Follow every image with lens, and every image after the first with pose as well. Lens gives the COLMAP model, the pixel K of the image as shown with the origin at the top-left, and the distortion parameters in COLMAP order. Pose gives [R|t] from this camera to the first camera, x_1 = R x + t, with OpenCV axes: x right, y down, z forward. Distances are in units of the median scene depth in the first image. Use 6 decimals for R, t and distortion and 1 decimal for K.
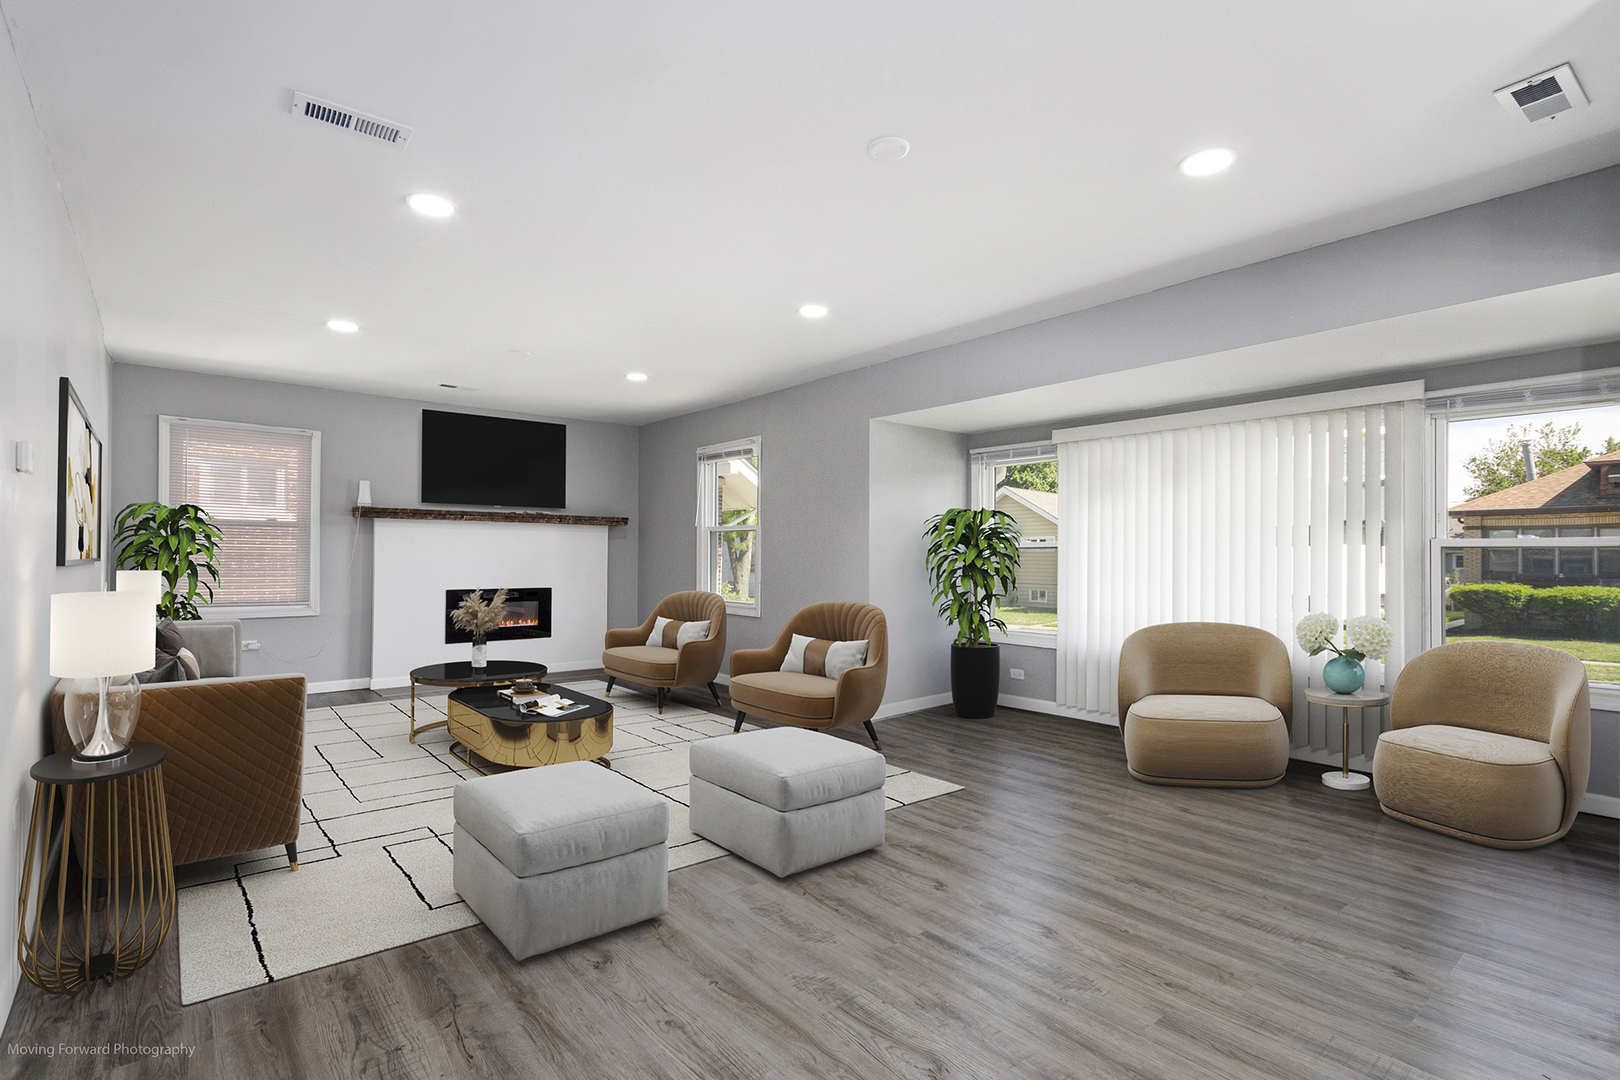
lens RADIAL K [[785.8, 0, 805.5], [0, 785.8, 547.6], [0, 0, 1]] dist [0.013817, 0.001723]
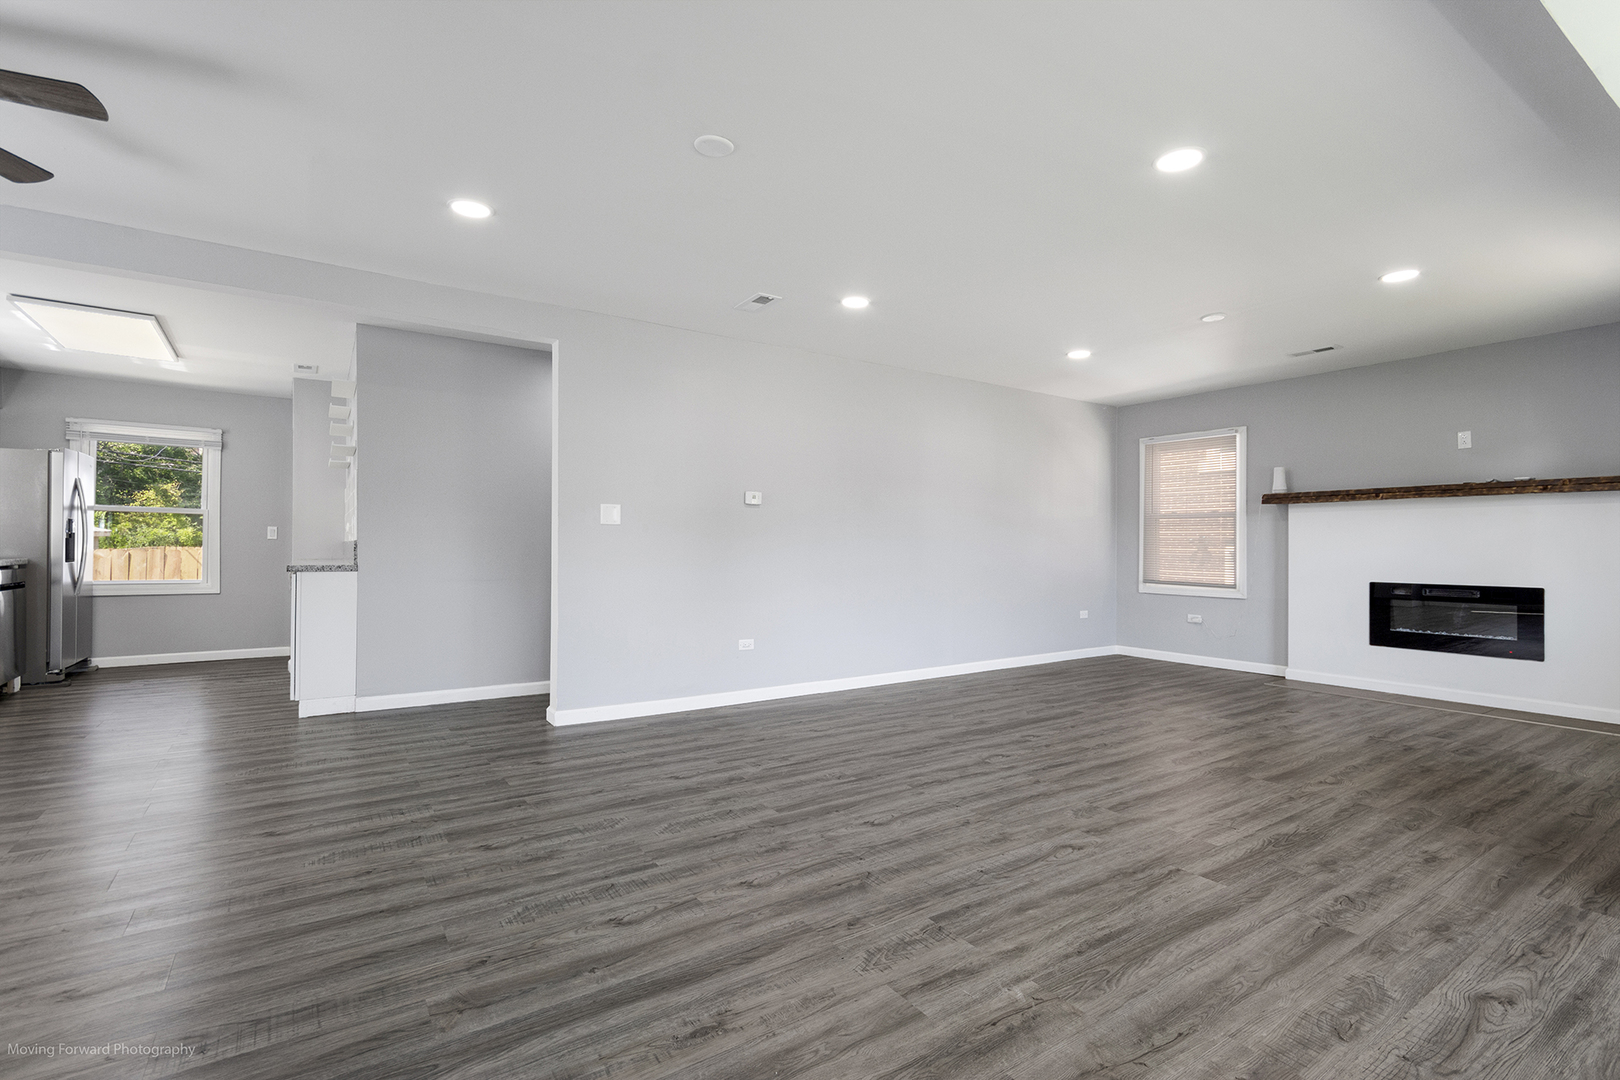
lens RADIAL K [[752.9, 0, 803.5], [0, 752.9, 542.9], [0, 0, 1]] dist [0.005491, 0.001230]
pose [[-0.117640, -0.013542, -0.992964, 1.099885], [0.007189, 0.999869, -0.014487, 0.048070], [0.993030, -0.008842, -0.117528, 1.238644]]
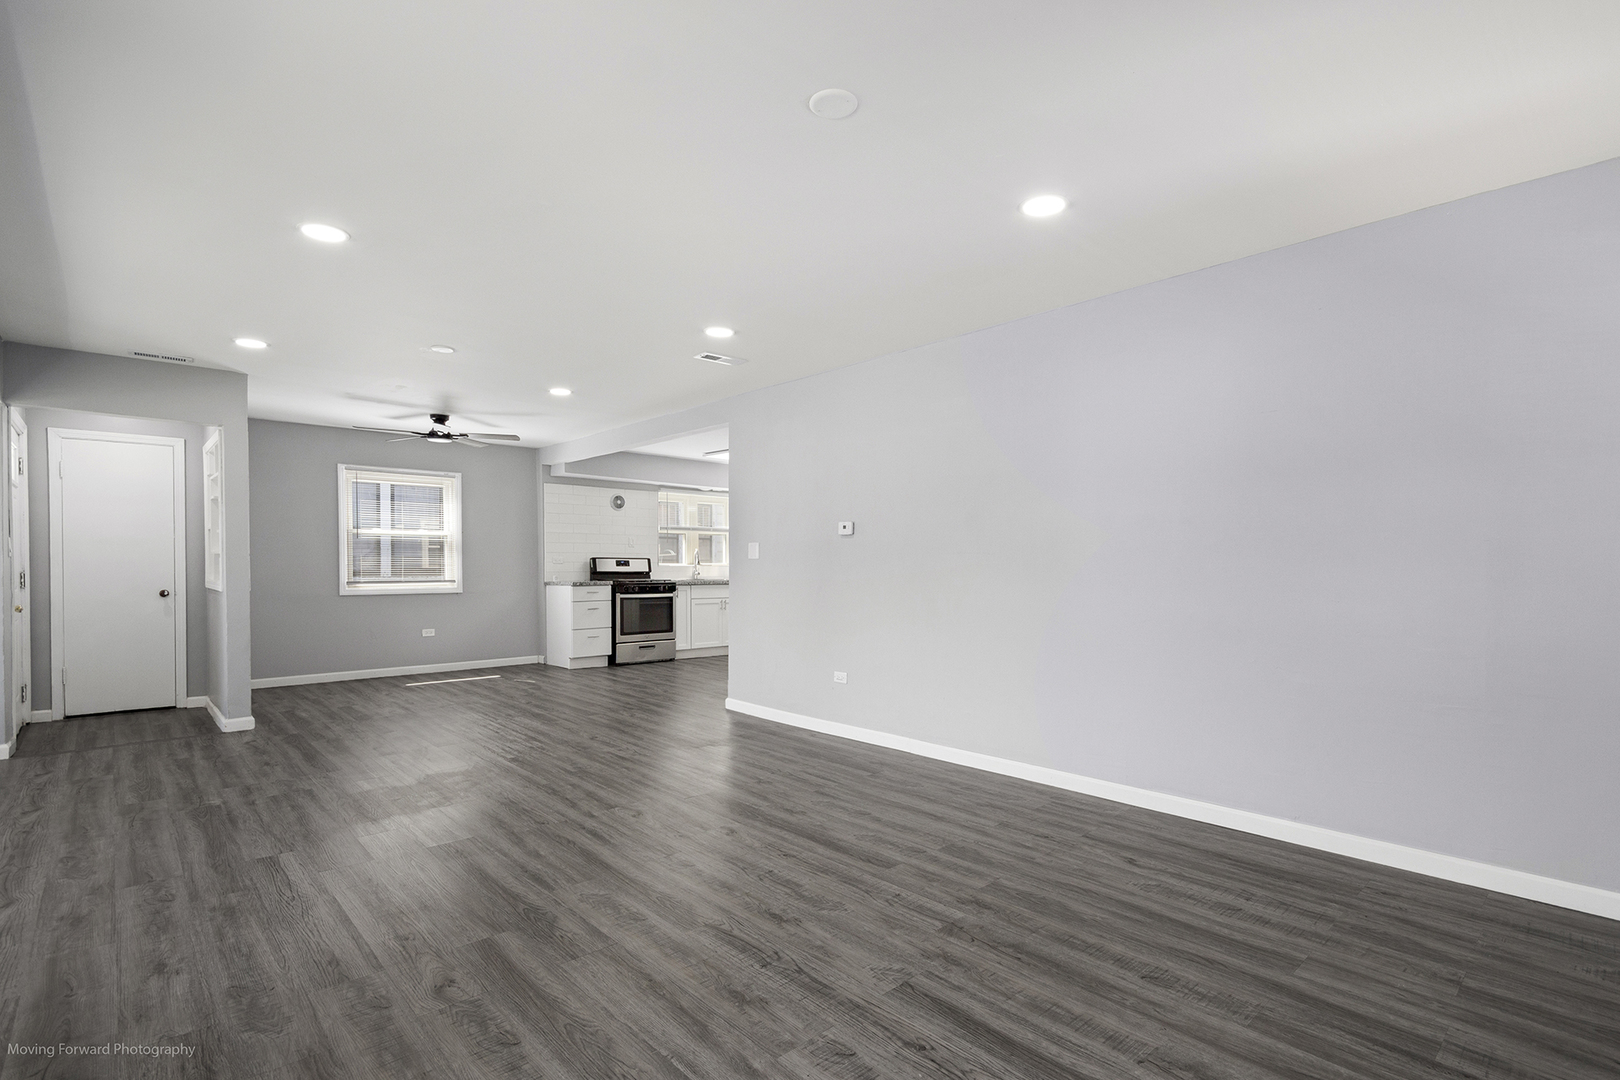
lens RADIAL K [[752.9, 0, 801.1], [0, 752.9, 584.6], [0, 0, 1]] dist [0.005491, 0.001230]
pose [[-0.999608, -0.008091, -0.026787, -0.677647], [-0.008438, 0.999882, 0.012849, 0.021298], [0.026679, 0.013070, -0.999559, 2.787887]]
